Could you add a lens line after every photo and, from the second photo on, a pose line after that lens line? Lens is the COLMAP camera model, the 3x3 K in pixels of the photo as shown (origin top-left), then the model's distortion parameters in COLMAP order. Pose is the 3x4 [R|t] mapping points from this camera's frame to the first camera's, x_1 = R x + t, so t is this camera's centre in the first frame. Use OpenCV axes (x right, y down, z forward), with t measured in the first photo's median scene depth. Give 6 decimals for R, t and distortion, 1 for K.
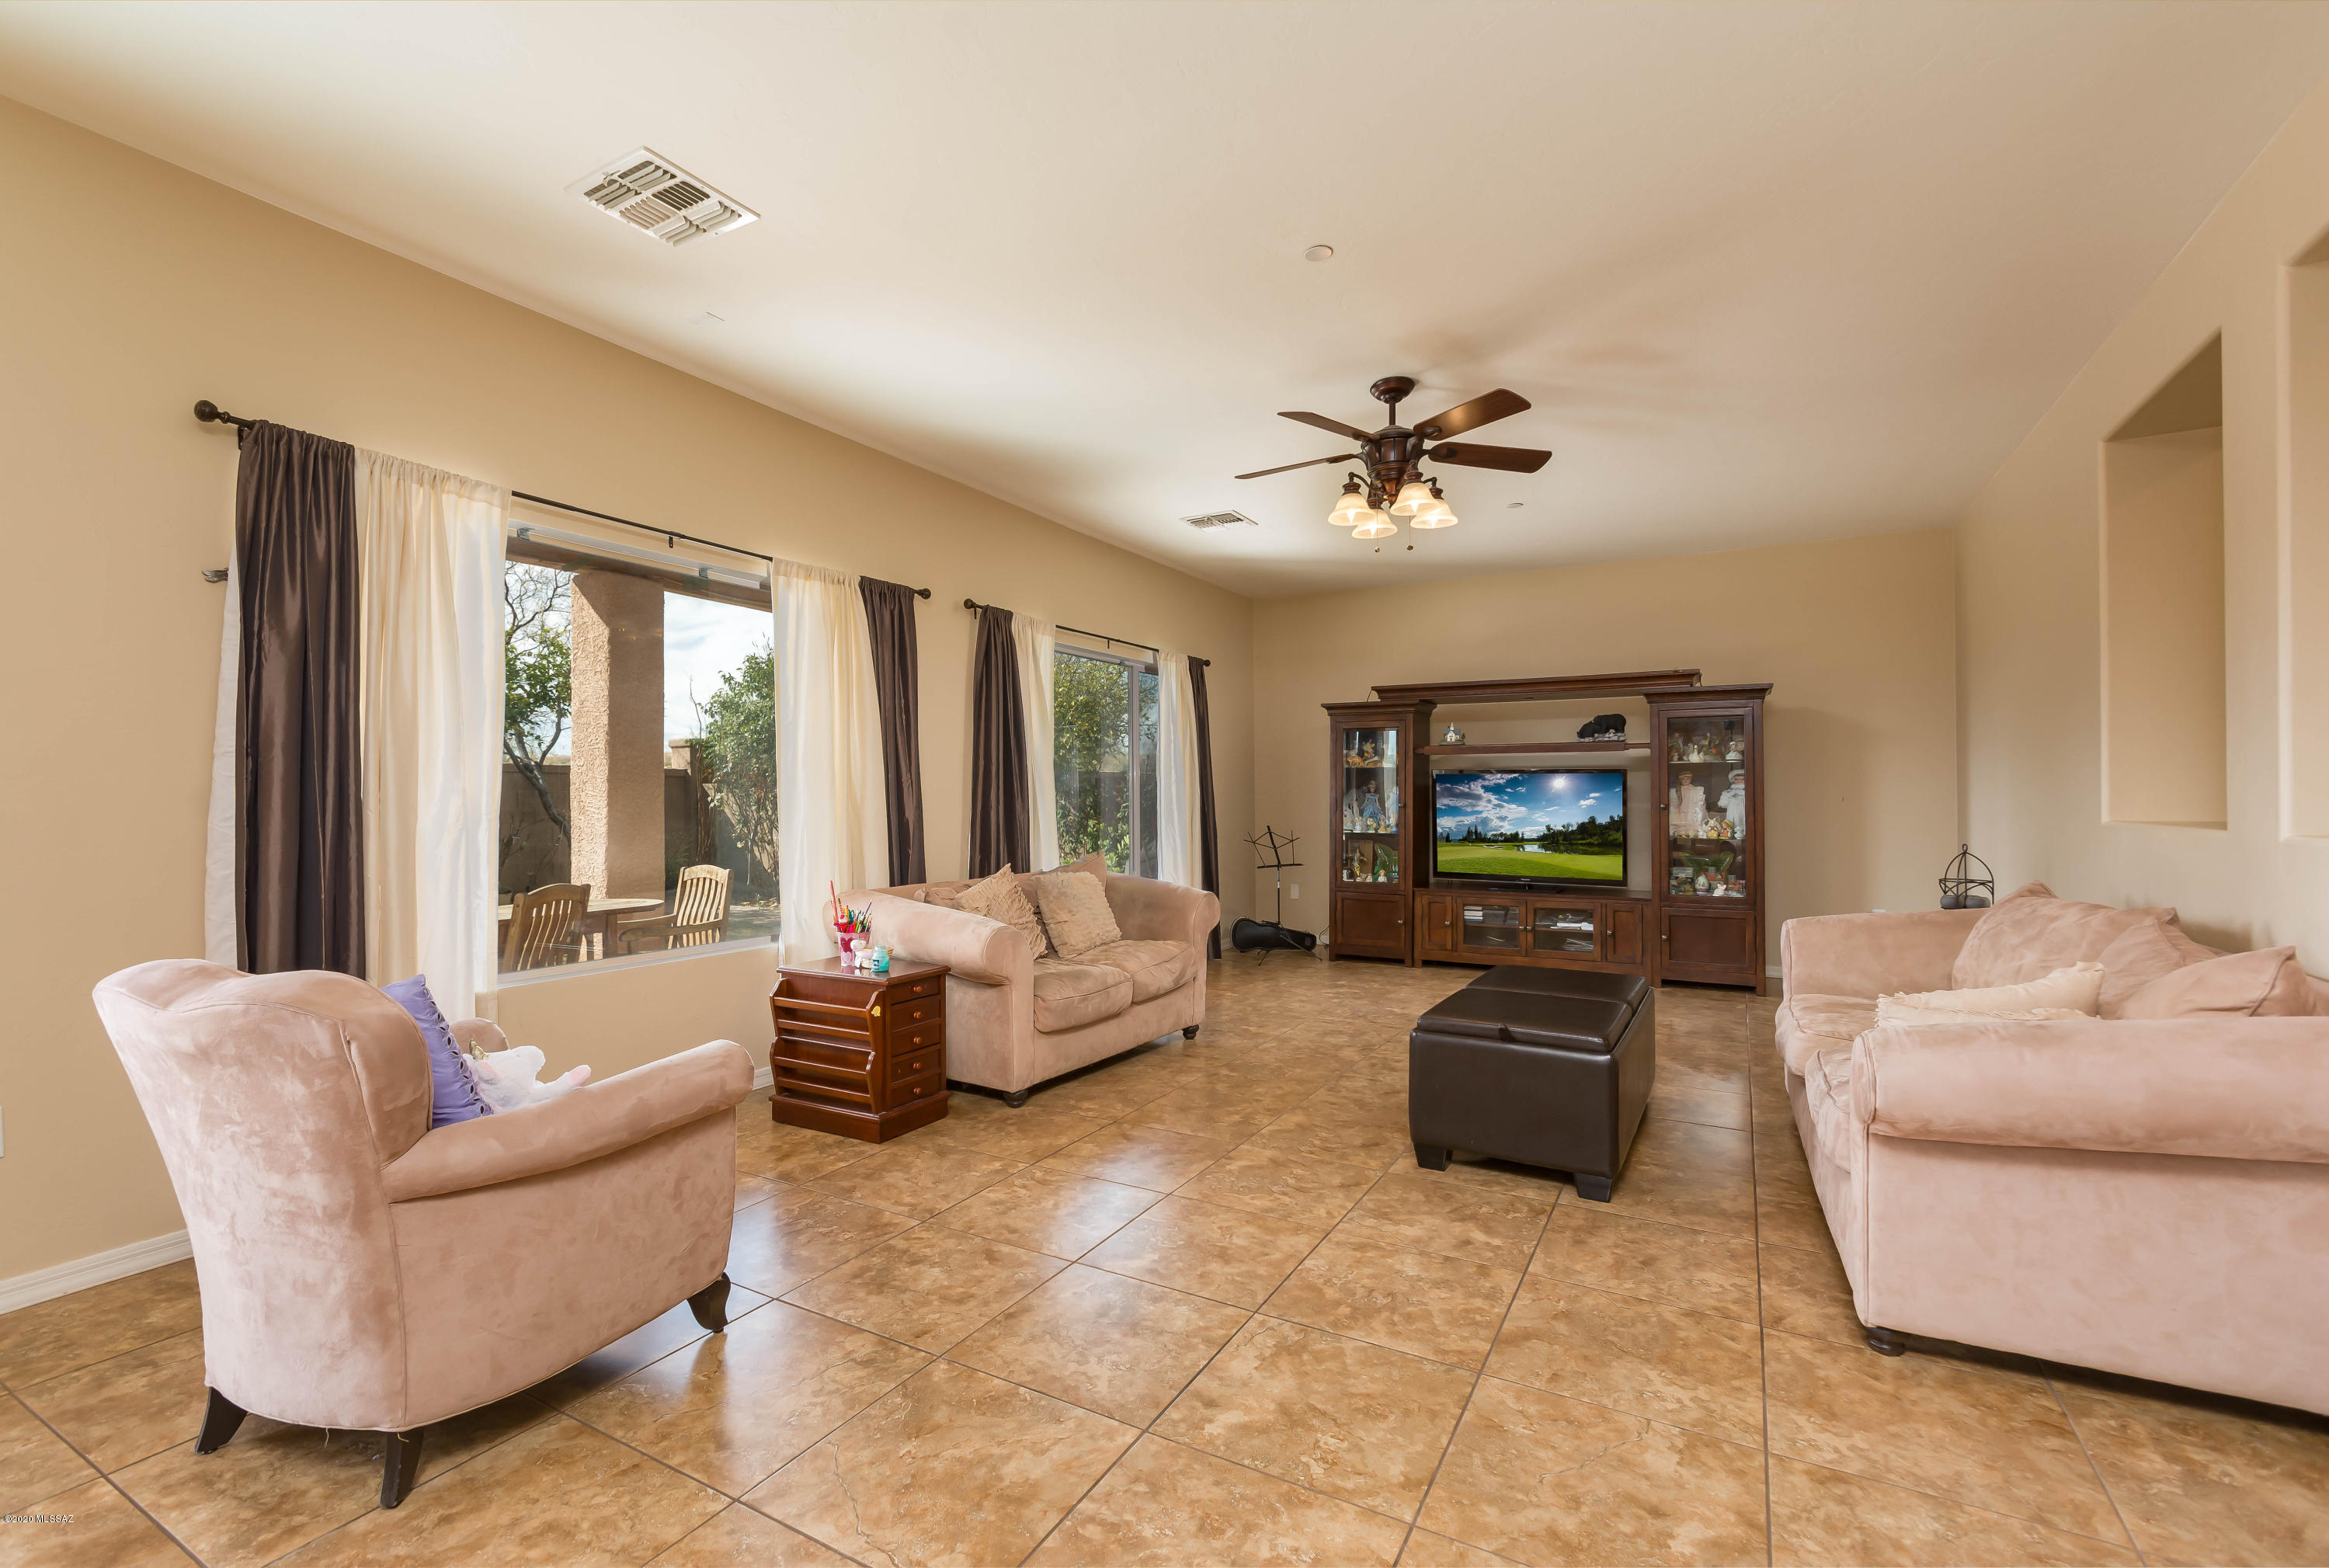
lens RADIAL K [[1024.9, 0, 1162.6], [0, 1024.9, 786.9], [0, 0, 1]] dist [0.001980, 0.000089]
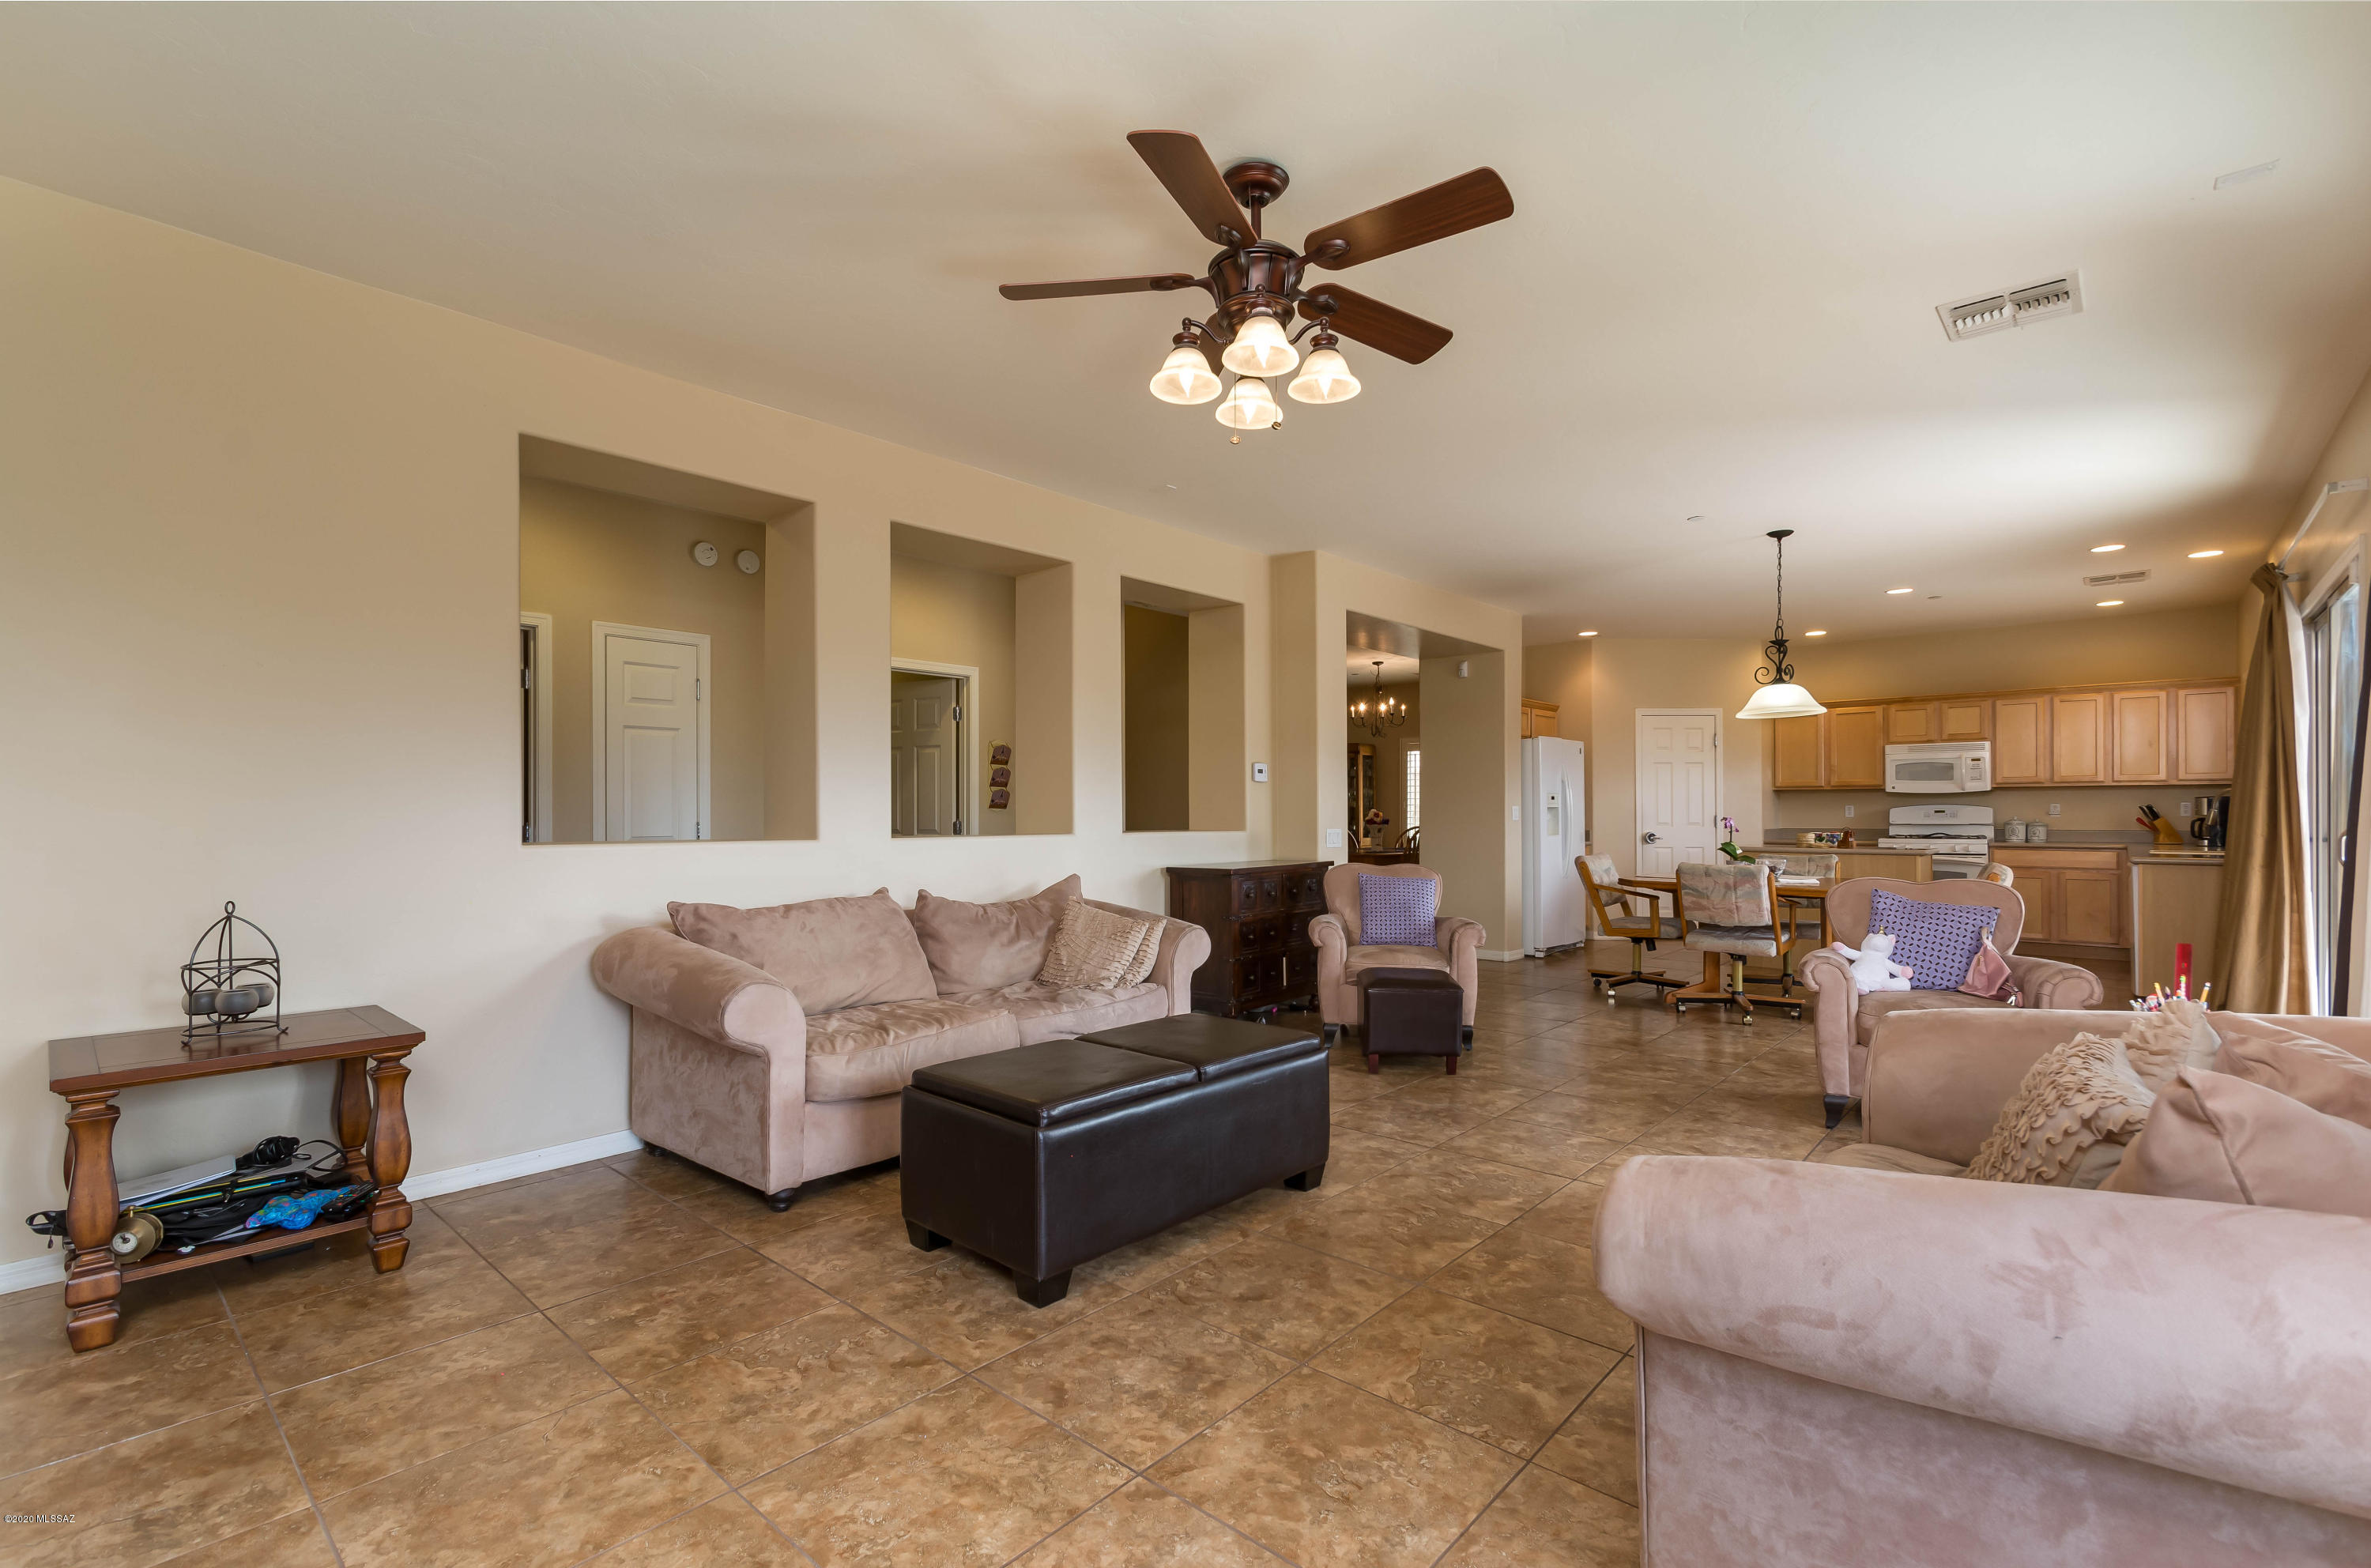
lens RADIAL K [[1056.4, 0, 1185.5], [0, 1056.4, 784.0], [0, 0, 1]] dist [0.001685, -0.000075]
pose [[-0.977155, 0.012981, 0.212130, 0.086609], [0.005615, 0.999361, -0.035289, 0.009375], [-0.212453, -0.033291, -0.976604, 1.142998]]
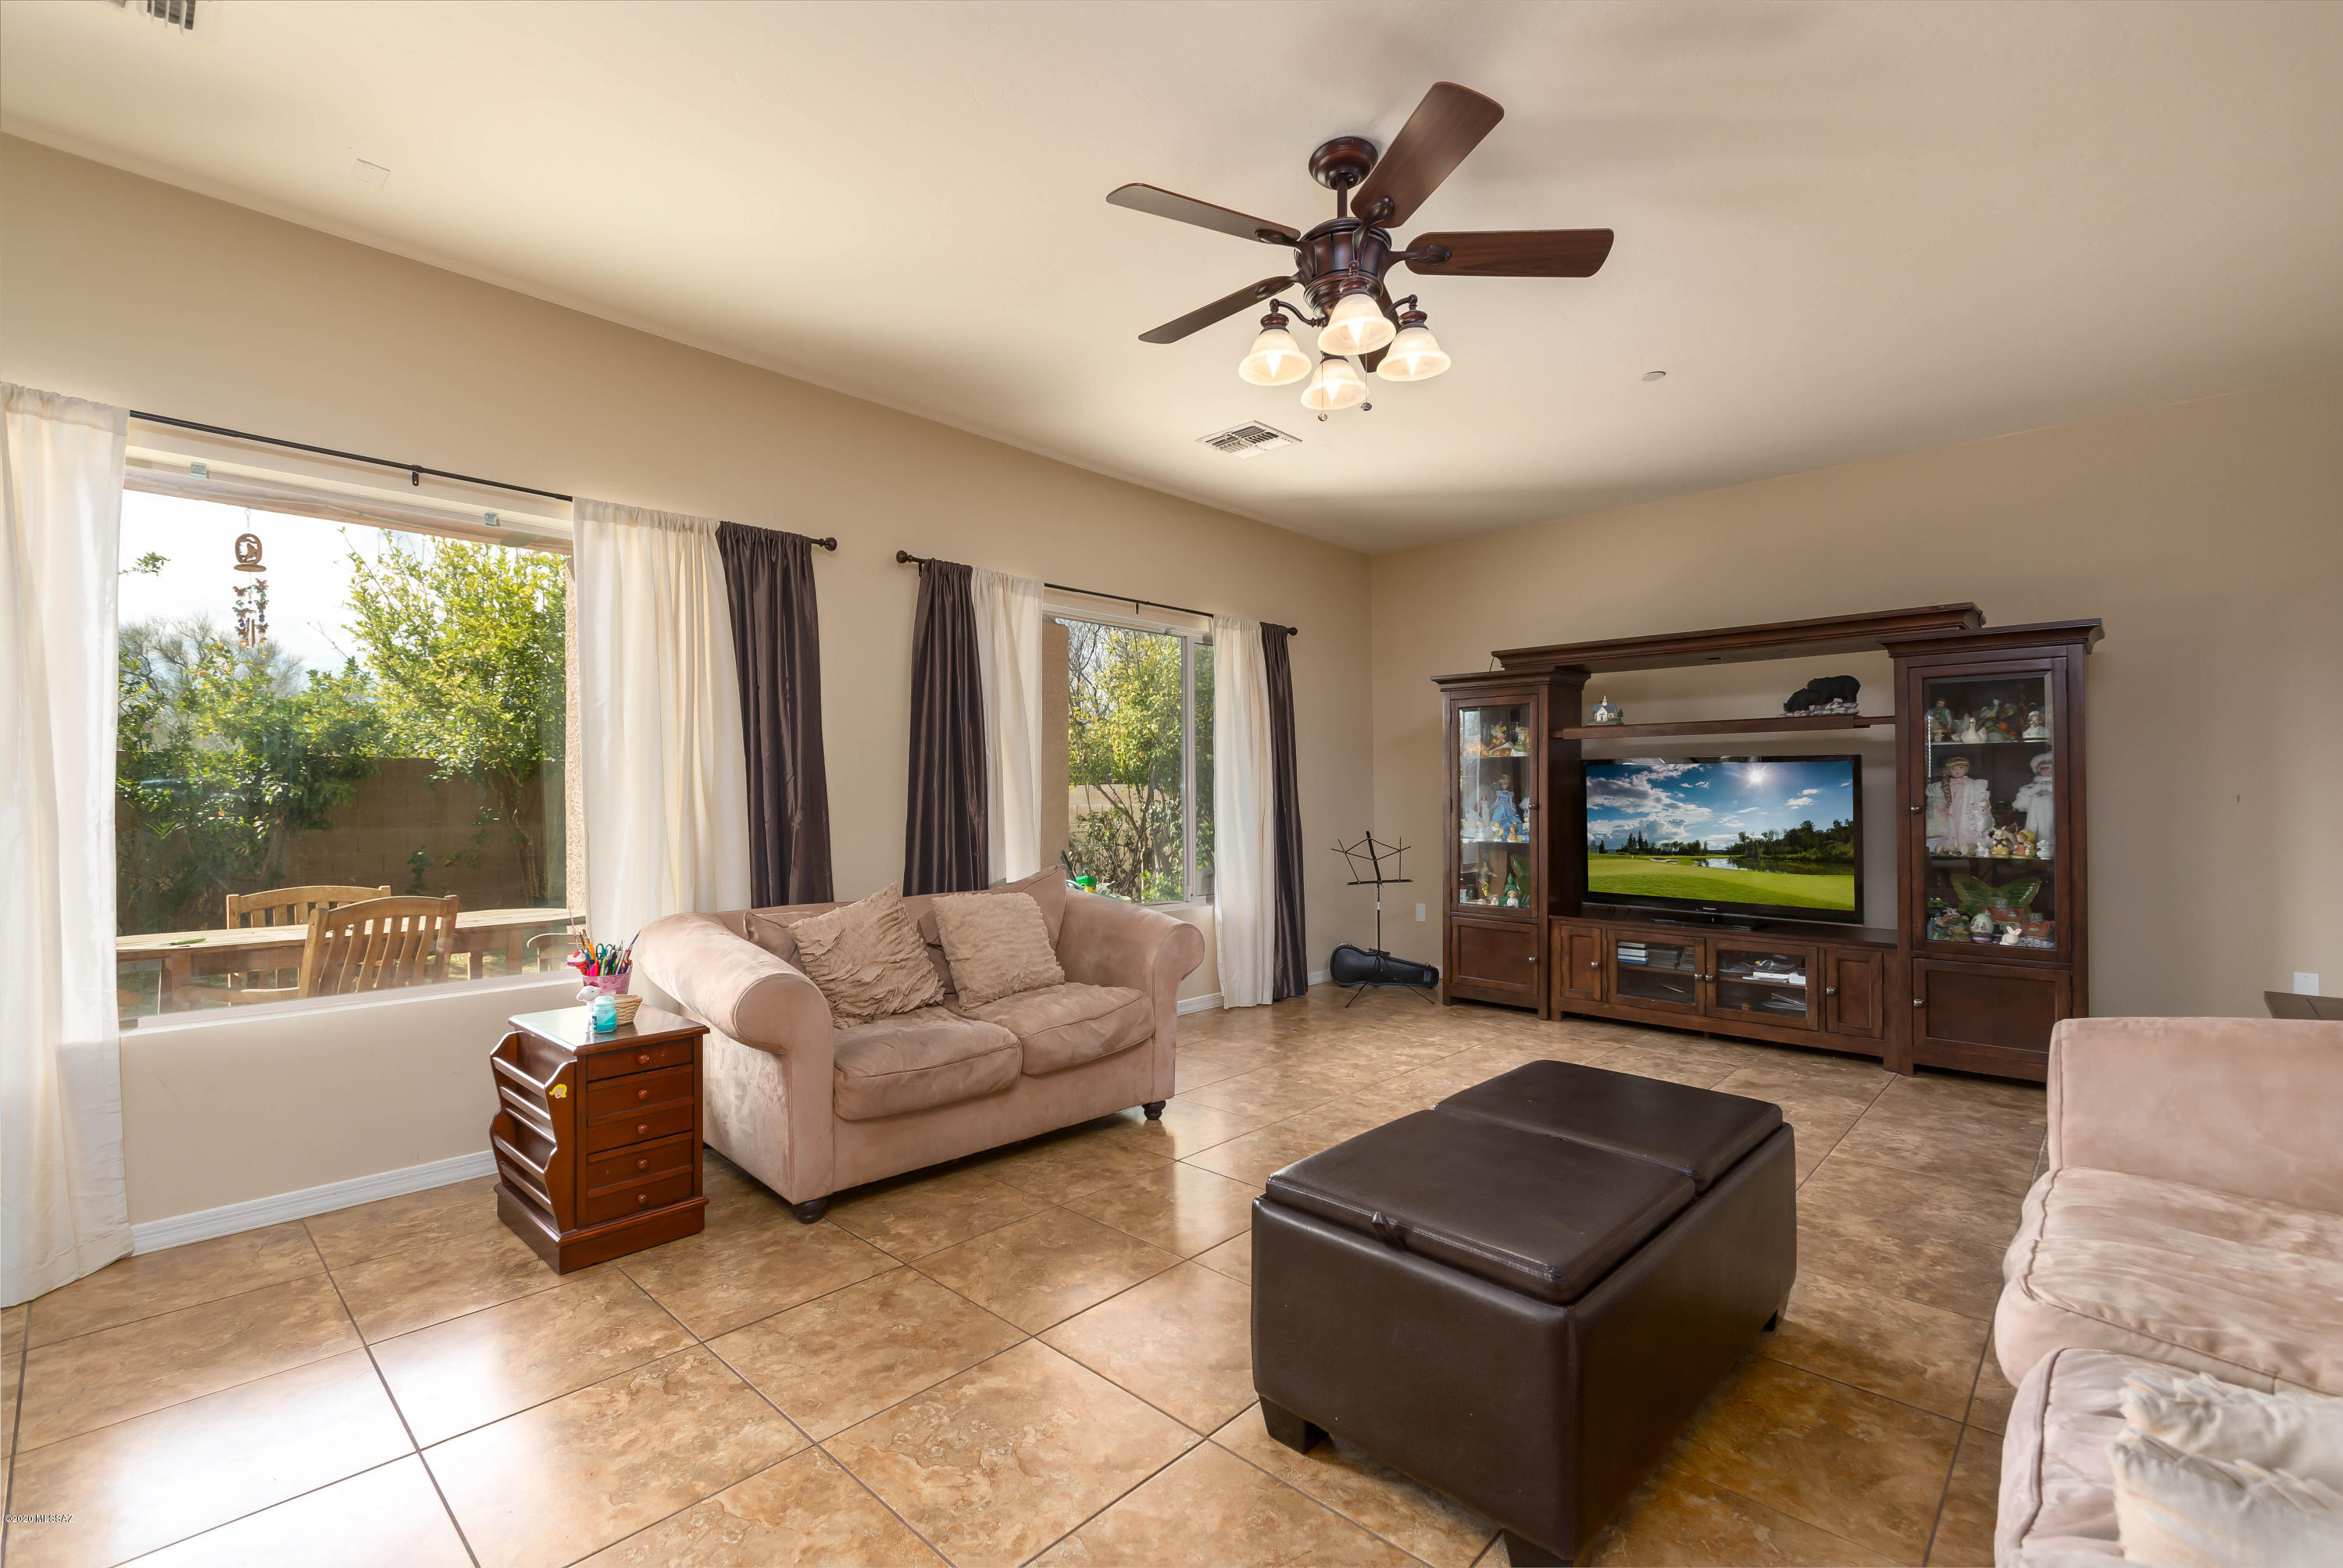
lens RADIAL K [[1022.0, 0, 1171.5], [0, 1022.0, 784.0], [0, 0, 1]] dist [0.019007, -0.013242]
pose [[0.969922, -0.003247, -0.243394, 0.190017], [0.003023, 0.999995, -0.001292, 0.002168], [0.243397, 0.000518, 0.969927, 0.237606]]
